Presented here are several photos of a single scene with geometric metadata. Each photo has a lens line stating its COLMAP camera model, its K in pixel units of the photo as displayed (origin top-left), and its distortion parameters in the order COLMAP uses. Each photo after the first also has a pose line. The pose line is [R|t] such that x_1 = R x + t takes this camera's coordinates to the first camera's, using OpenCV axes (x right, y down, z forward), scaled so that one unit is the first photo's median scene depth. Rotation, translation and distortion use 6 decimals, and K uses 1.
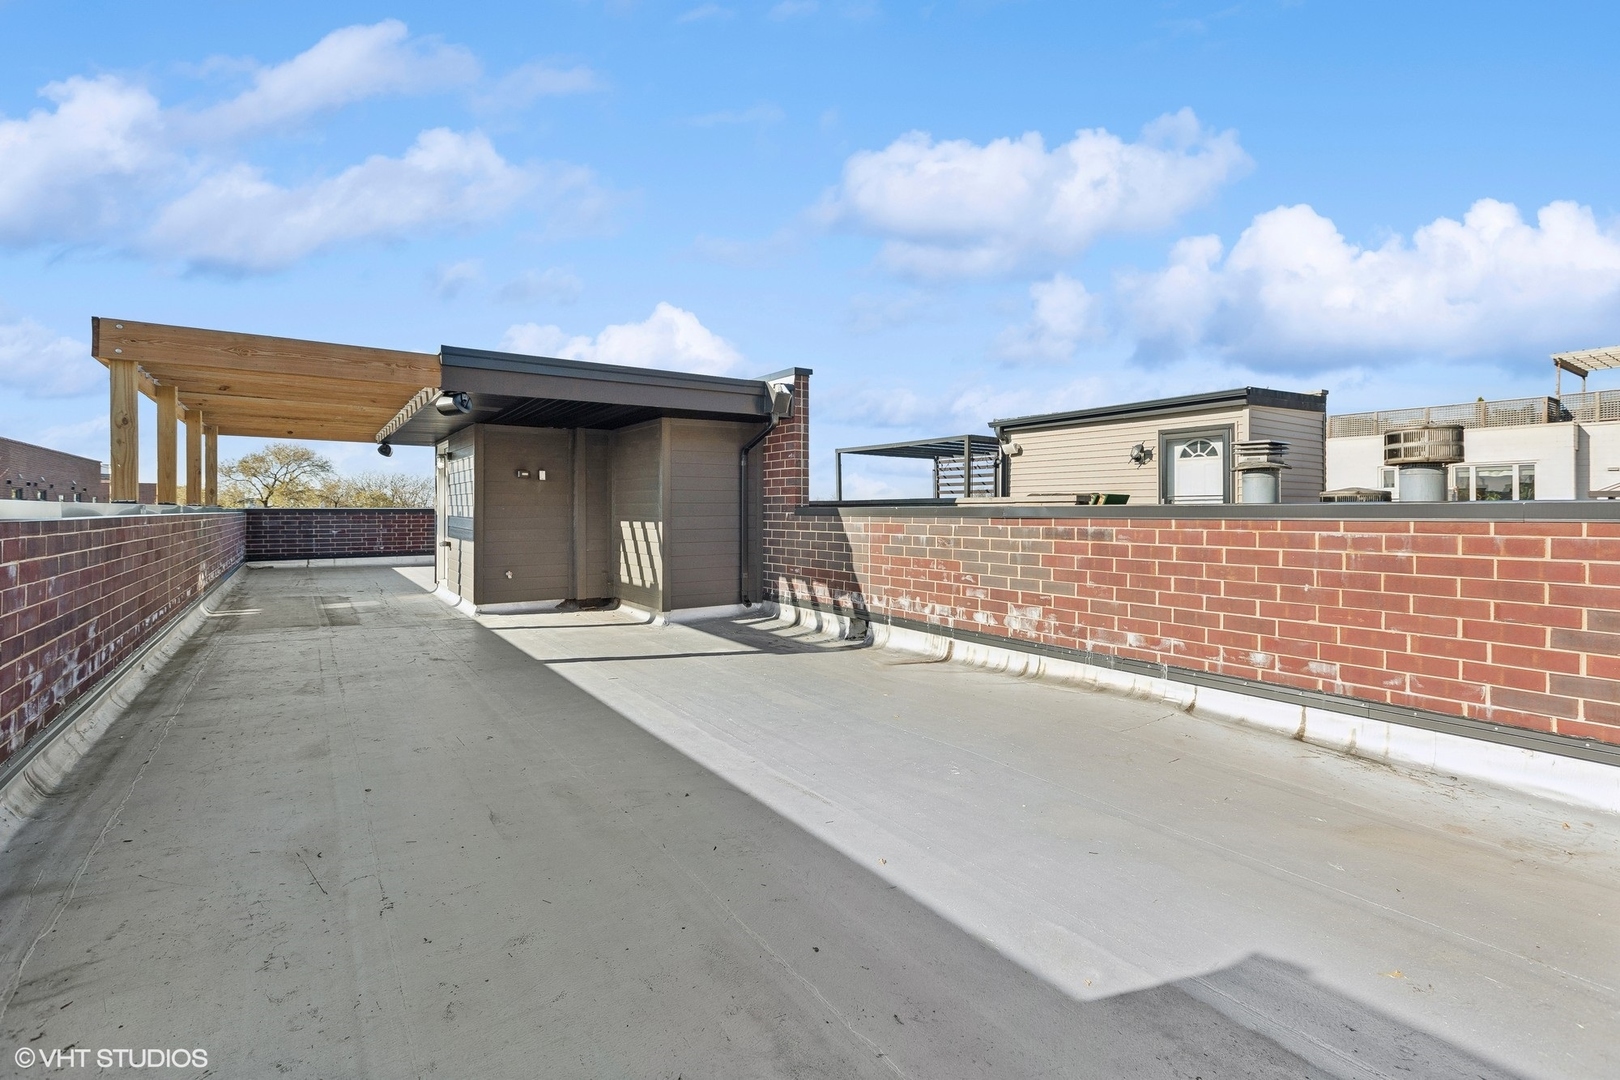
lens RADIAL K [[721.5, 0, 812.8], [0, 721.5, 528.4], [0, 0, 1]] dist [0.000743, -0.000894]
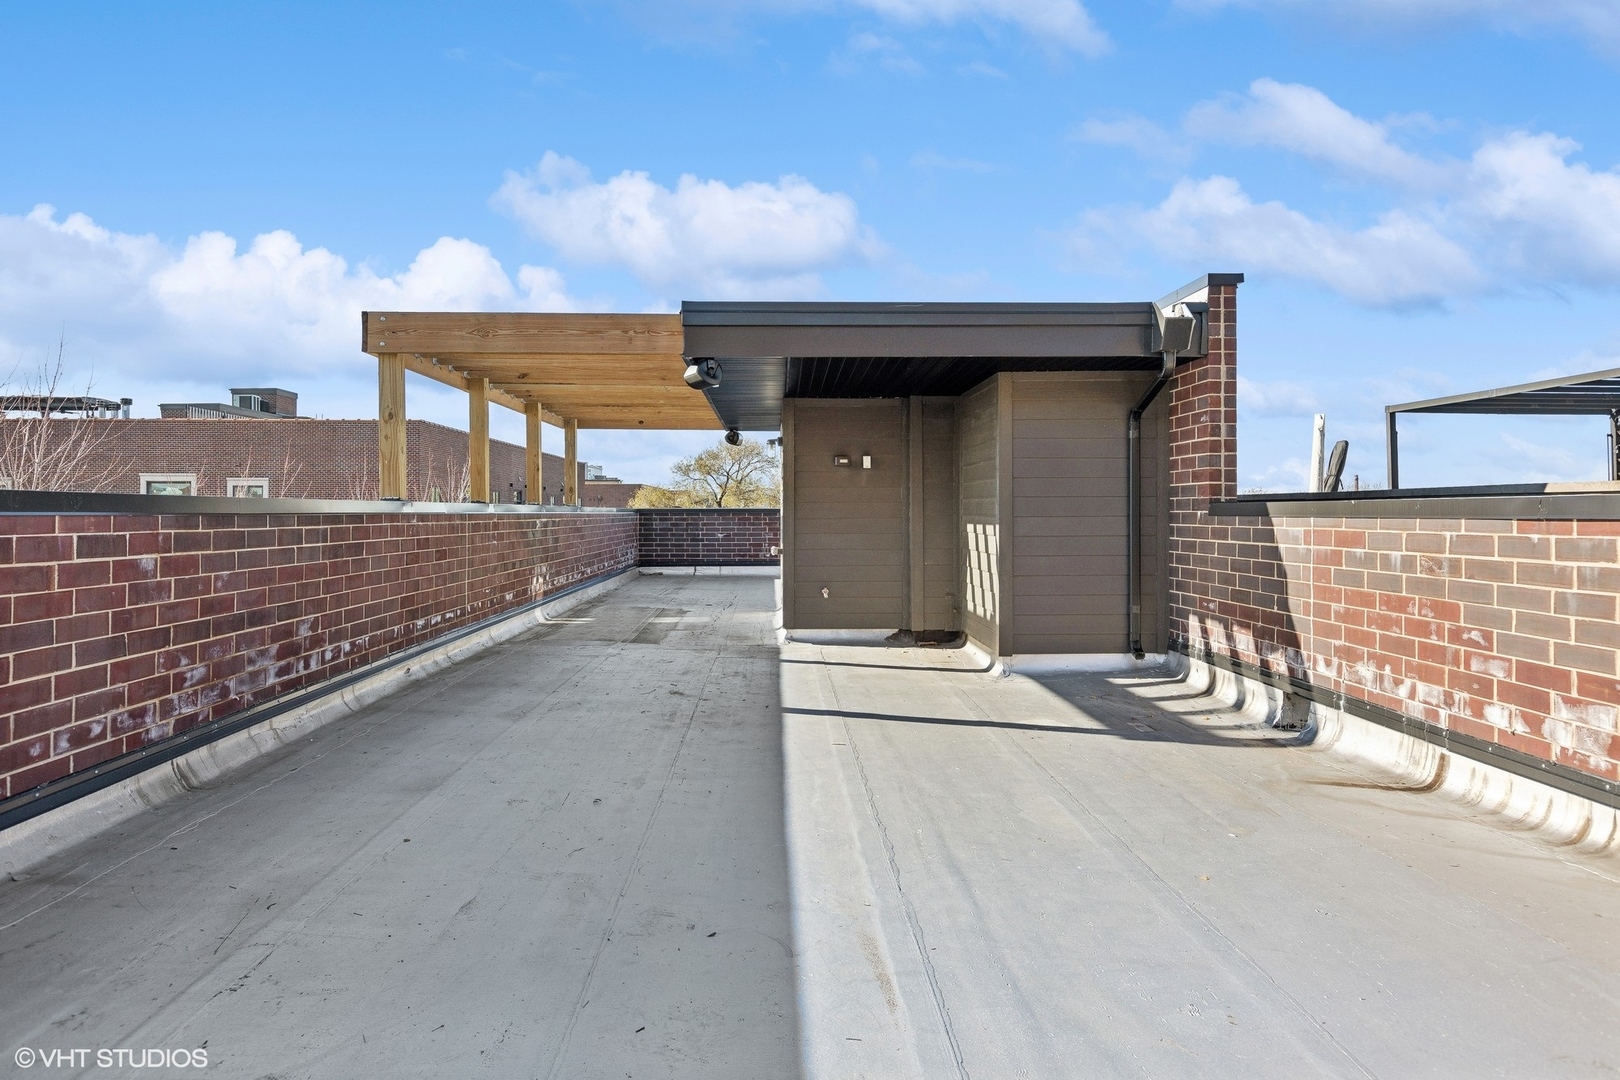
lens RADIAL K [[993.0, 0, 811.9], [0, 993.0, 533.1], [0, 0, 1]] dist [0.000228, -0.001168]
pose [[0.840388, 0.010948, -0.541875, 0.168300], [-0.013032, 0.999915, -0.000009, 0.001287], [0.541829, 0.007070, 0.840459, 0.124430]]
